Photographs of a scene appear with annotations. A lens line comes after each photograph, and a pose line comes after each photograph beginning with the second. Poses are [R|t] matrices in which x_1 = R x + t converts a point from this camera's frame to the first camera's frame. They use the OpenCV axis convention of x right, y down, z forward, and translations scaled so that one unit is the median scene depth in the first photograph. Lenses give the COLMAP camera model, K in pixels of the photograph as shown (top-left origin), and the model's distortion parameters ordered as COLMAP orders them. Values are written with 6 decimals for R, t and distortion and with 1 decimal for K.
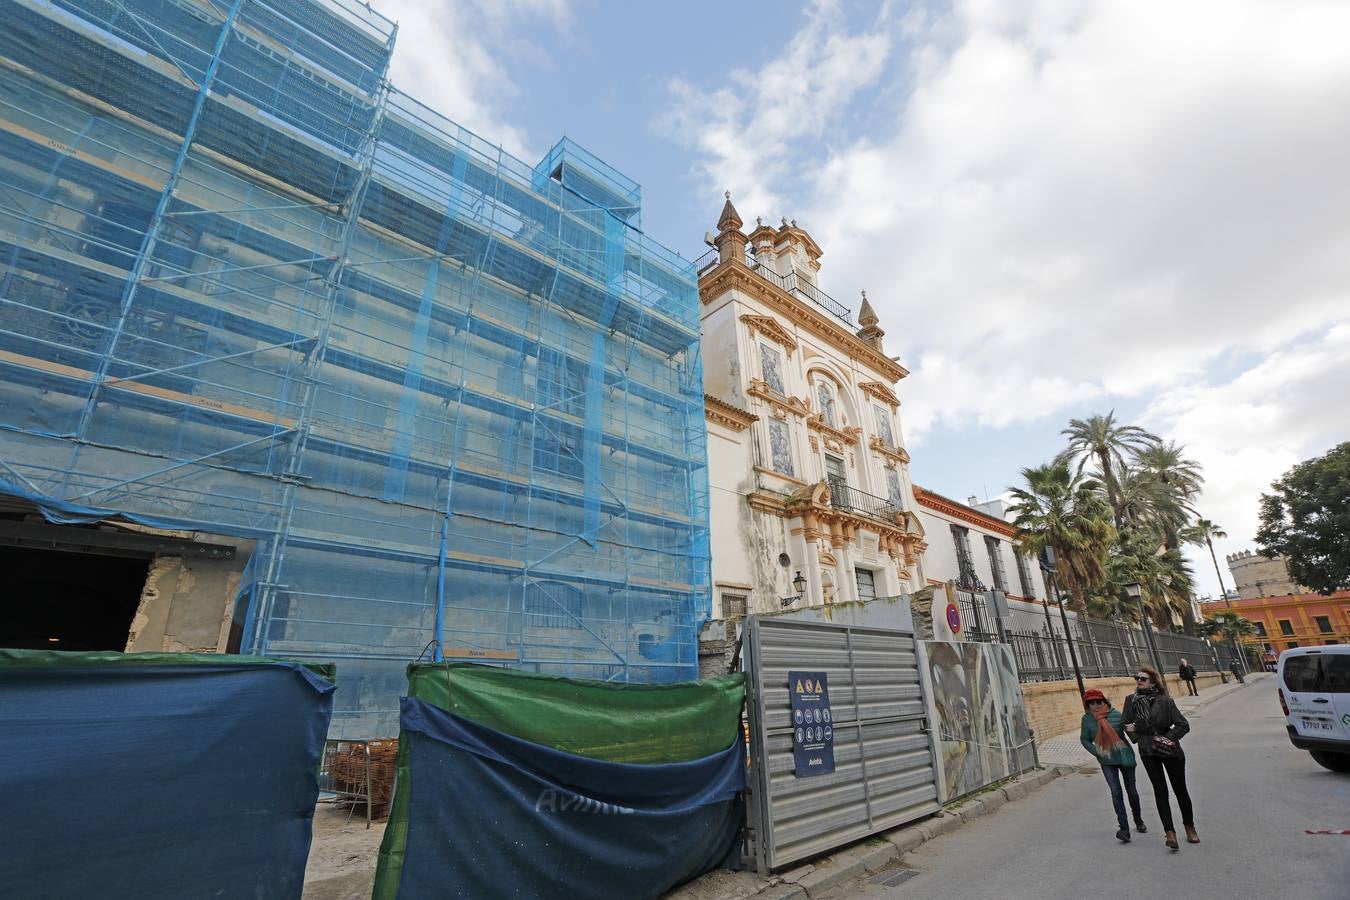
lens RADIAL K [[609.9, 0, 657.2], [0, 609.9, 450.6], [0, 0, 1]] dist [-0.080992, 0.034801]
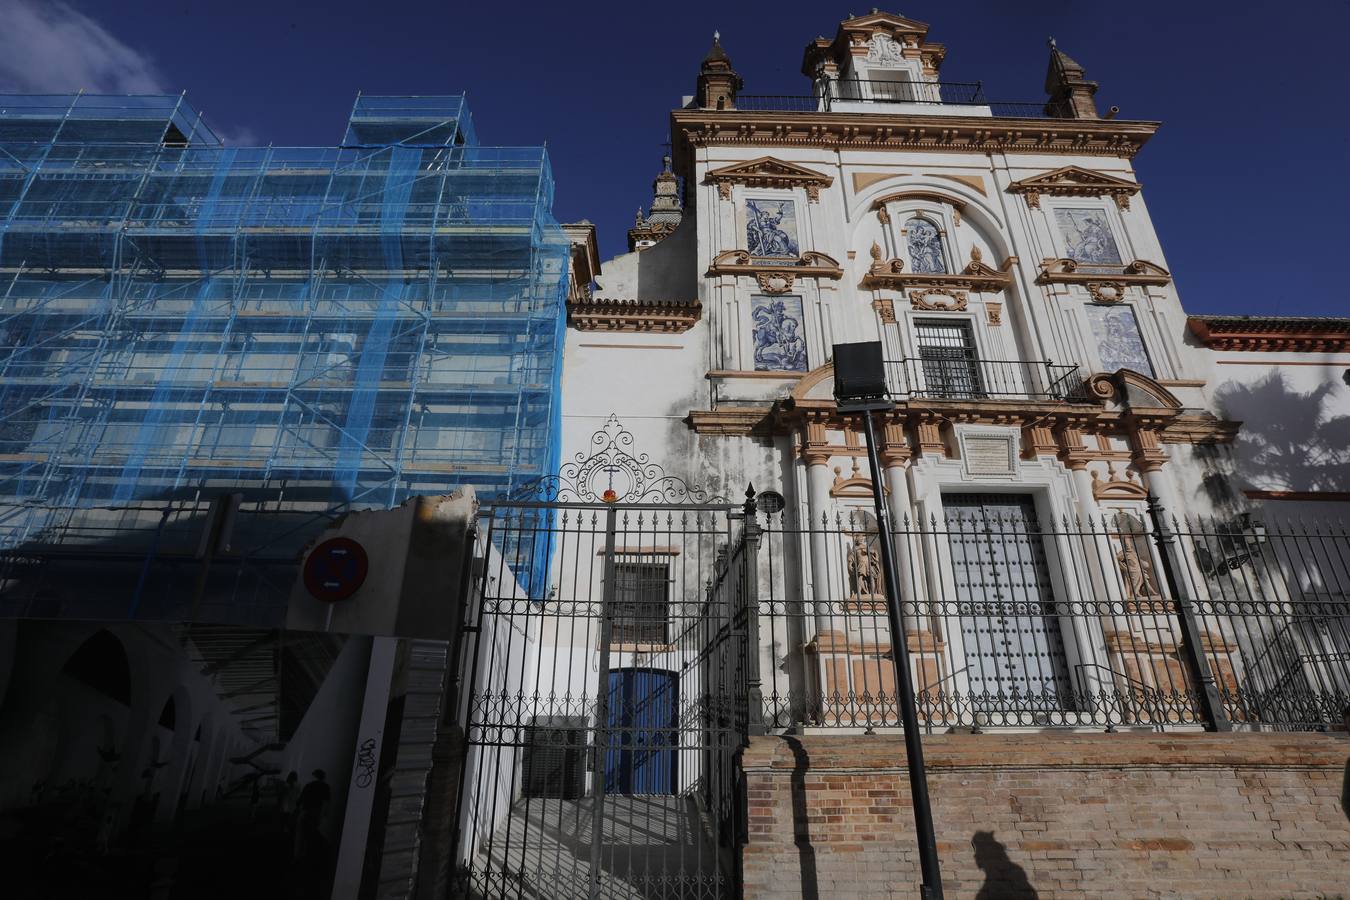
lens RADIAL K [[609.9, 0, 657.2], [0, 609.9, 450.6], [0, 0, 1]] dist [-0.080992, 0.034801]
pose [[0.740484, -0.222699, -0.634104, 0.481528], [0.213006, 0.972629, -0.092849, 0.146985], [0.637425, -0.066315, 0.767653, 0.406751]]
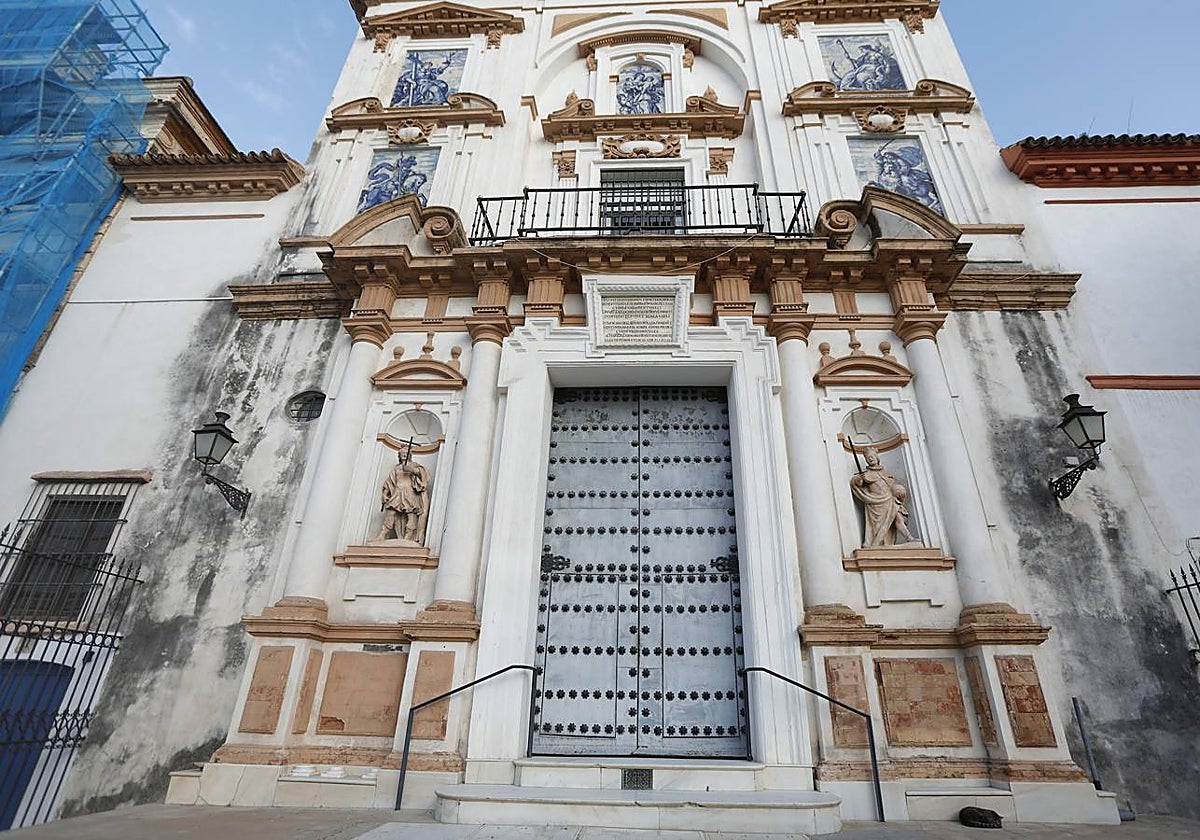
lens RADIAL K [[600.7, 0, 605.7], [0, 600.7, 422.7], [0, 0, 1]] dist [-0.081075, 0.038257]
pose [[0.713862, -0.292326, -0.636354, 0.543652], [0.222888, 0.956295, -0.189264, 0.280935], [0.663869, -0.006727, 0.747819, 0.757100]]
